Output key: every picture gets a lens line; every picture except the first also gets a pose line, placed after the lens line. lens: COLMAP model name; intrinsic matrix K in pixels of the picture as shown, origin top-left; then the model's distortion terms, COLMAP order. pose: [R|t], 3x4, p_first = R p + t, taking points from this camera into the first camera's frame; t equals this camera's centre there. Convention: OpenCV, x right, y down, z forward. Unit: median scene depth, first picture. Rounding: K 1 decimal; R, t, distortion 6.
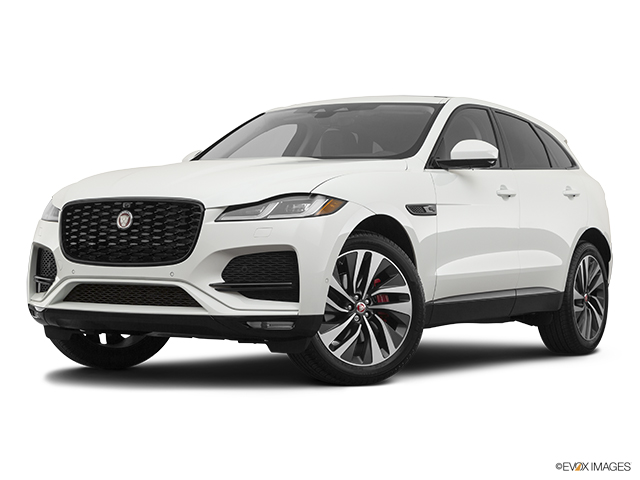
lens RADIAL K [[1370.7, 0, 319.8], [0, 1370.7, 240.1], [0, 0, 1]] dist [0.037619, 0.000000]
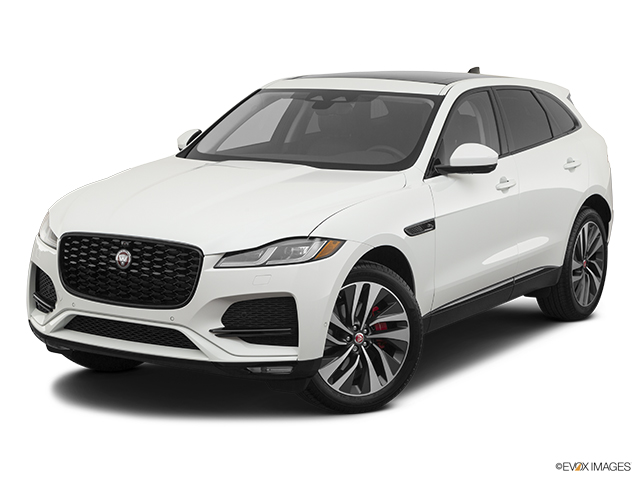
lens RADIAL K [[1395.3, 0, 308.5], [0, 1395.3, 255.7], [0, 0, 1]] dist [0.071477, 0.000000]
pose [[0.999971, -0.004456, -0.006184, -0.000761], [0.005408, 0.986481, 0.163788, -0.178363], [0.005371, -0.163816, 0.986476, -0.005276]]
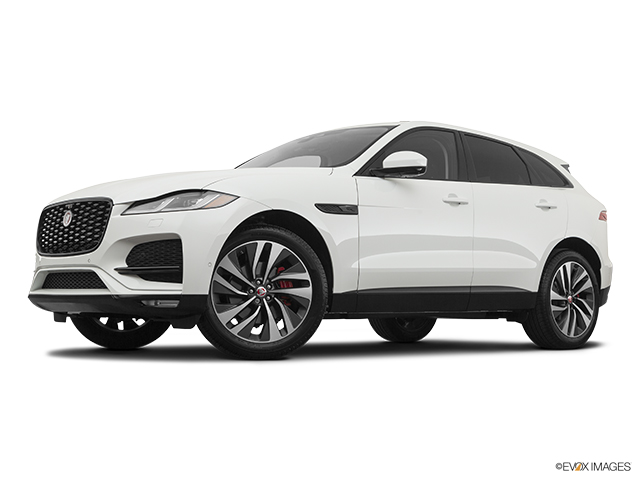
lens RADIAL K [[959.9, 0, 317.5], [0, 959.9, 245.1], [0, 0, 1]] dist [0.032358, 0.000000]
pose [[0.957911, -0.017912, -0.286505, 0.301629], [0.002676, 0.998565, -0.053481, 0.053180], [0.287052, 0.050464, 0.956585, 0.247846]]
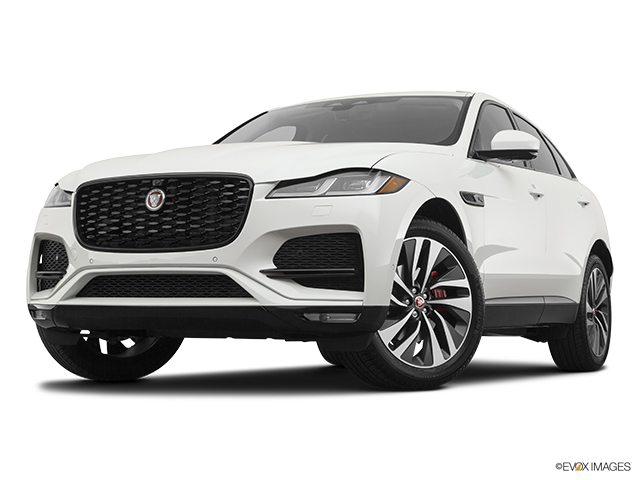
lens RADIAL K [[1239.7, 0, 320.3], [0, 1239.7, 236.5], [0, 0, 1]] dist [0.032354, 0.000000]
pose [[0.995128, 0.004646, 0.098479, -0.112310], [0.000932, 0.998401, -0.056518, 0.051749], [-0.098584, 0.056335, 0.993533, 0.205545]]
